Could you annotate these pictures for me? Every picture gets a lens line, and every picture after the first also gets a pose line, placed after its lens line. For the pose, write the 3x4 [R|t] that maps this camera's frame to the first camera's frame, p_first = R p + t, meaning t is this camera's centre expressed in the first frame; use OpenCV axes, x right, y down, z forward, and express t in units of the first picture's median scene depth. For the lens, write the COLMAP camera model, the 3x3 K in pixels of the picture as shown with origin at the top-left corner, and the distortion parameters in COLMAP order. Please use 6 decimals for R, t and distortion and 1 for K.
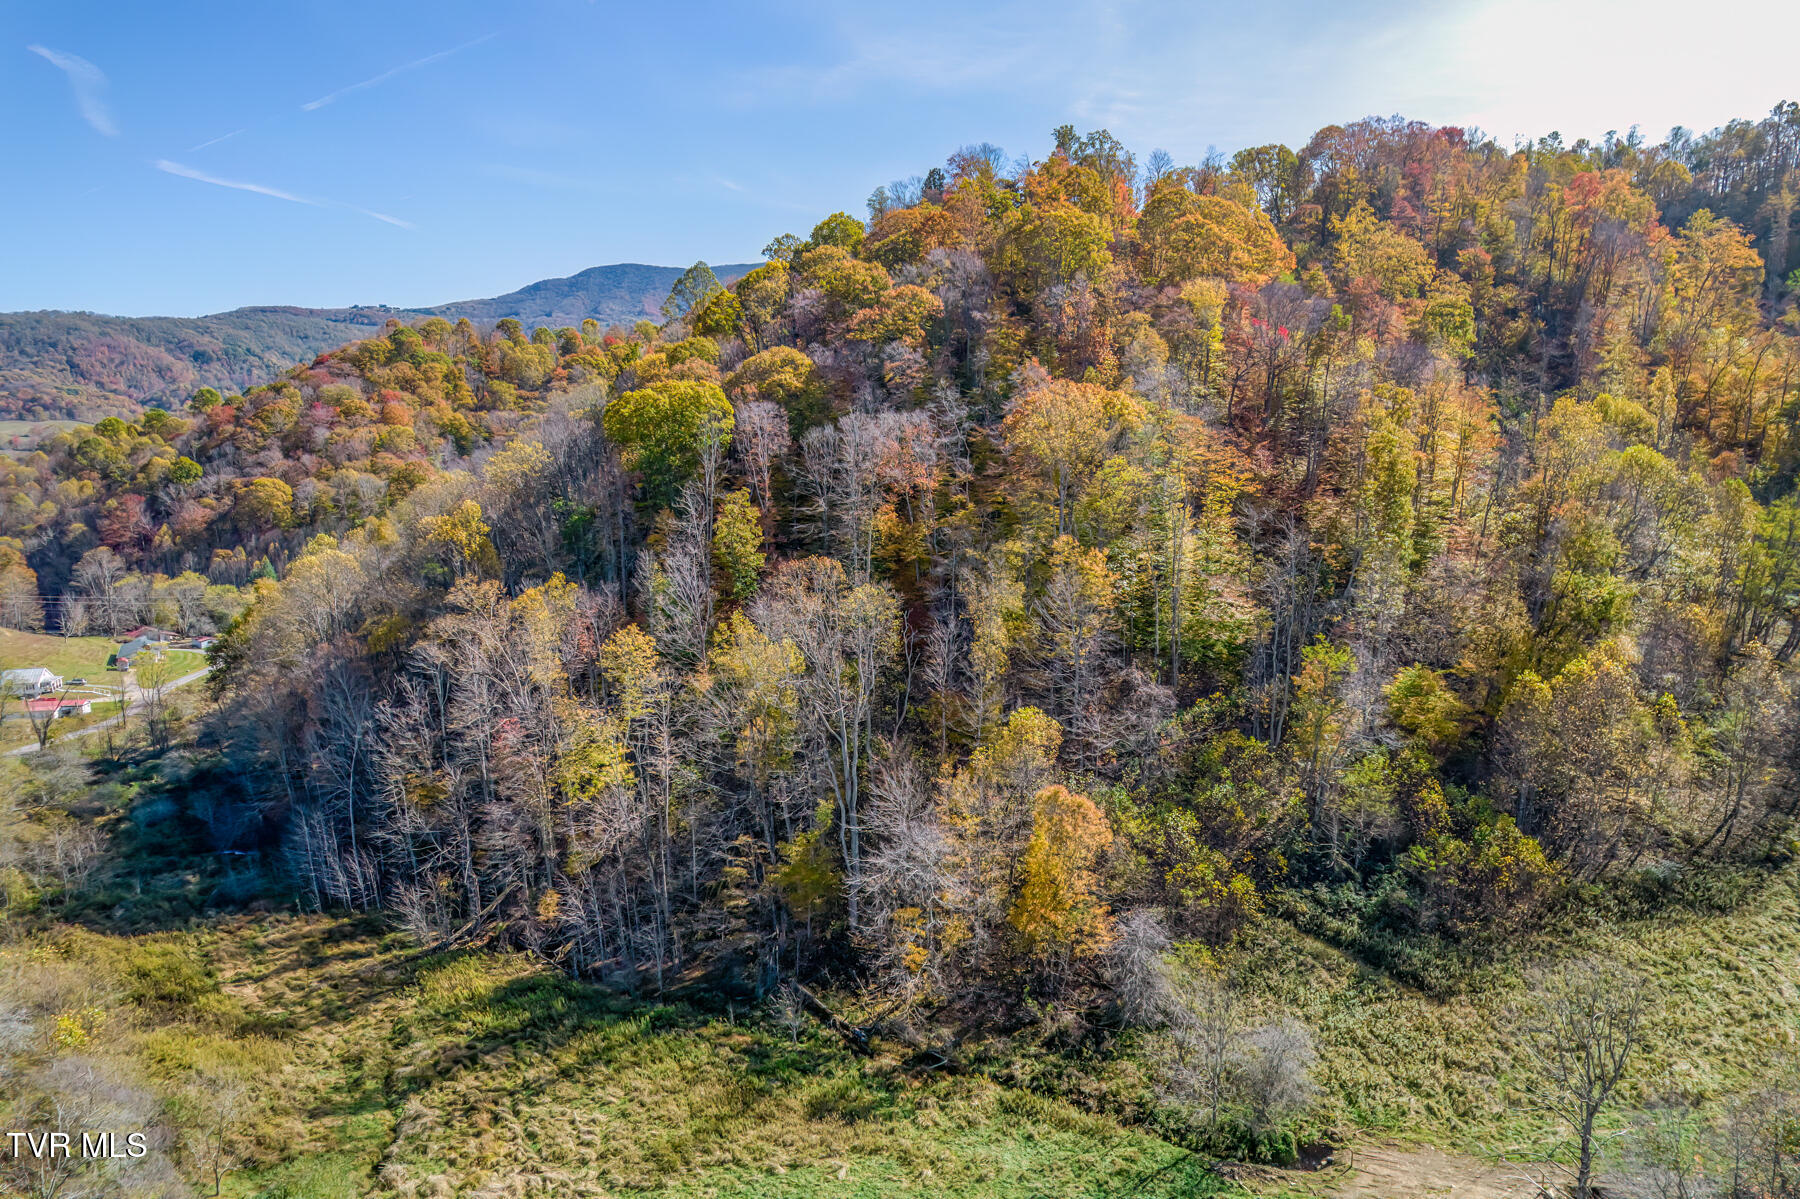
lens RADIAL K [[1153.7, 0, 906.4], [0, 1153.7, 597.8], [0, 0, 1]] dist [-0.075595, 0.069307]
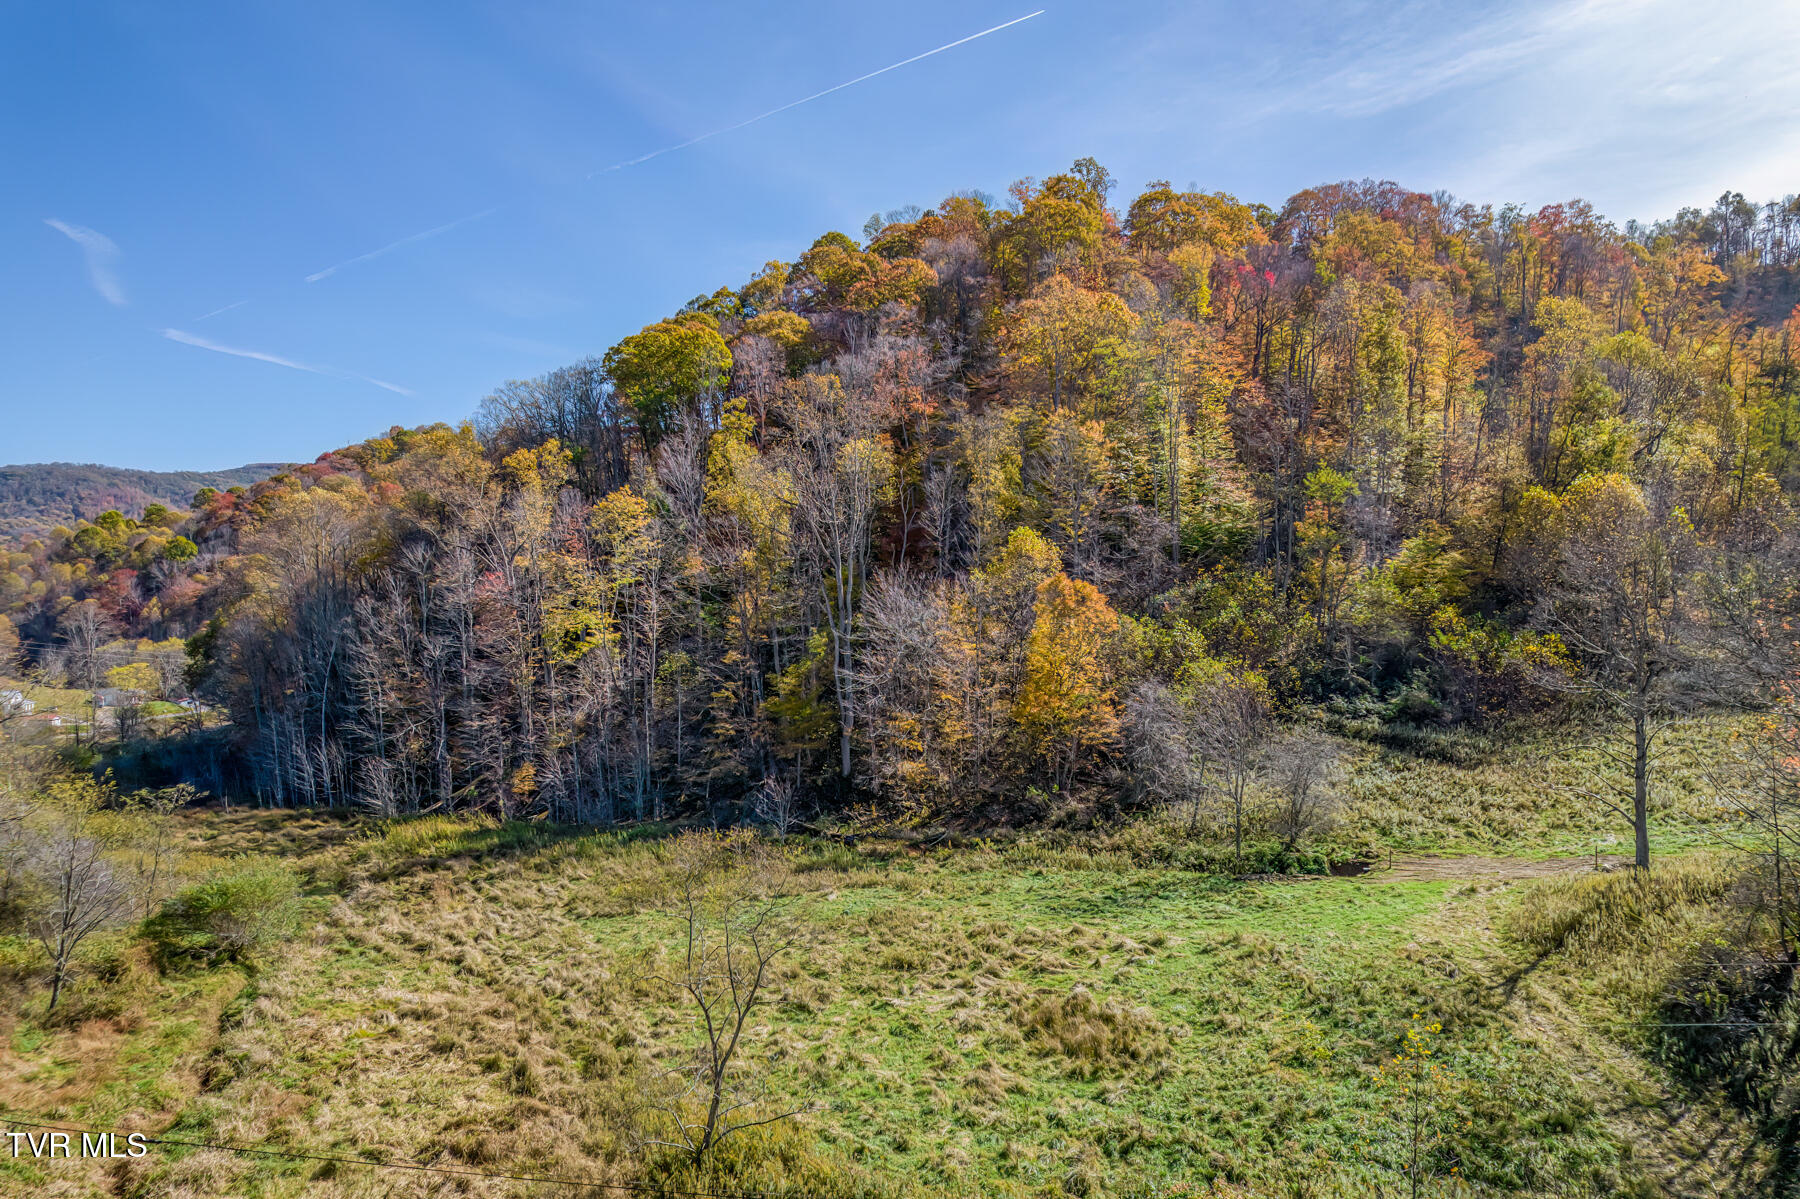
lens RADIAL K [[1153.7, 0, 906.4], [0, 1153.7, 597.8], [0, 0, 1]] dist [-0.075595, 0.069307]
pose [[0.999978, 0.002157, 0.006269, -0.002382], [-0.001226, 0.989449, -0.144877, 0.233868], [-0.006515, 0.144866, 0.989430, 0.033861]]
